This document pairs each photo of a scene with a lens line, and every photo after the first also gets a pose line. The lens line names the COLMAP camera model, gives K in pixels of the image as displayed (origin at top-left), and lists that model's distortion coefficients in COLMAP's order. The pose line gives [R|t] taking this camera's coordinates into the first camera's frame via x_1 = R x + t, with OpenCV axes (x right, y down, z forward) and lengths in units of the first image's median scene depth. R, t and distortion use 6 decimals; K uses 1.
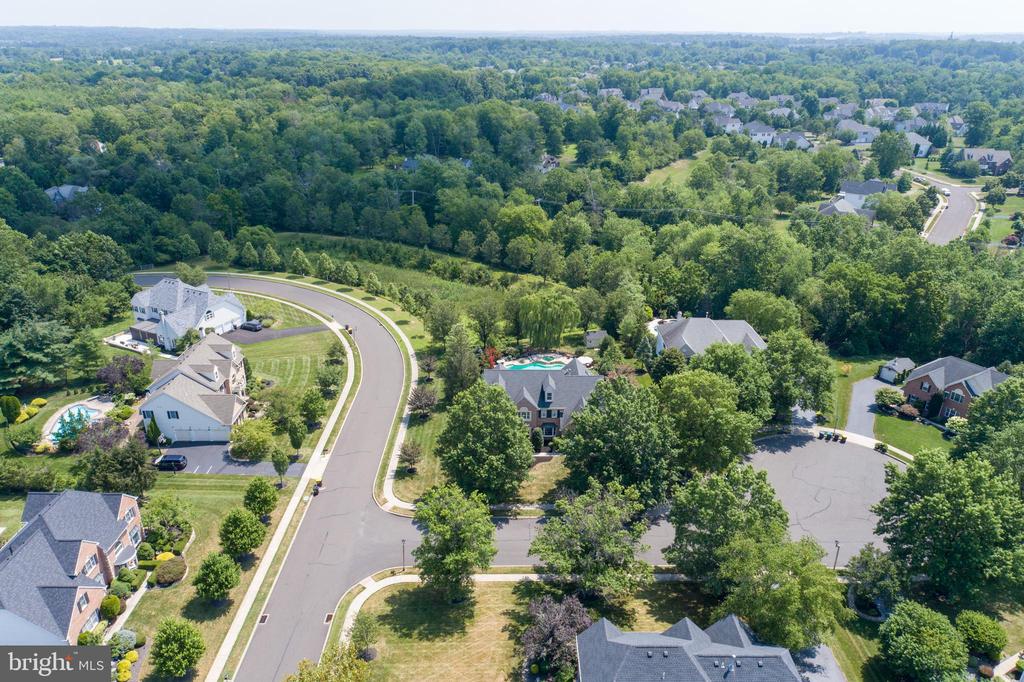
lens RADIAL K [[703.3, 0, 512.0], [0, 703.3, 341.0], [0, 0, 1]] dist [-0.002383, 0.000952]
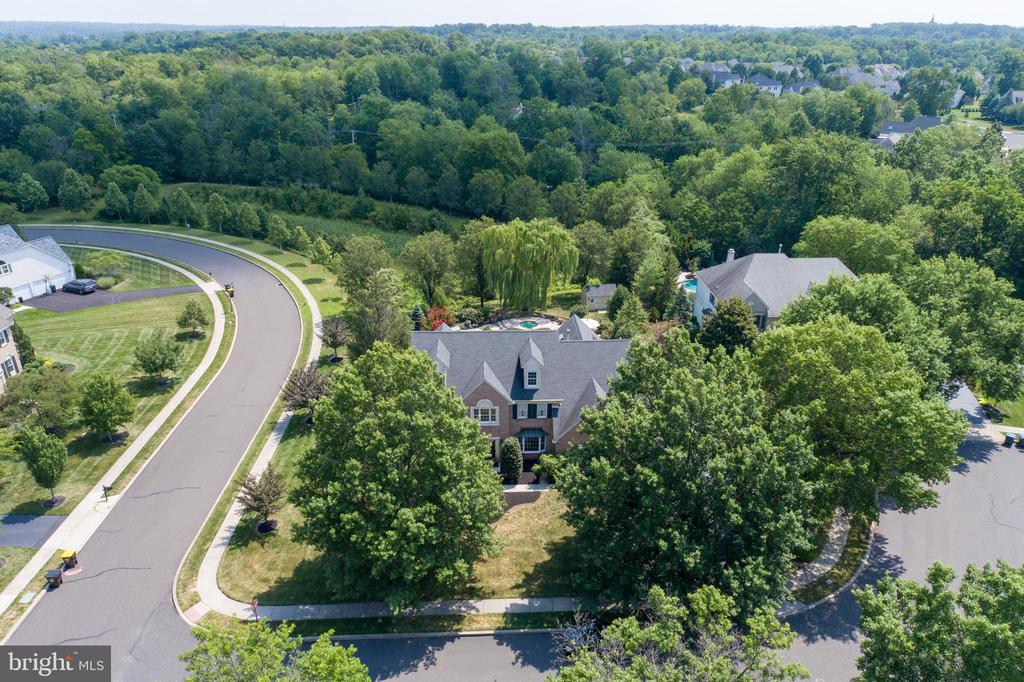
lens RADIAL K [[703.3, 0, 512.0], [0, 703.3, 341.0], [0, 0, 1]] dist [-0.002383, 0.000952]
pose [[0.999444, -0.015889, 0.029309, 0.017003], [0.015798, 0.999870, 0.003358, 0.036110], [-0.029359, -0.002893, 0.999565, 0.350888]]
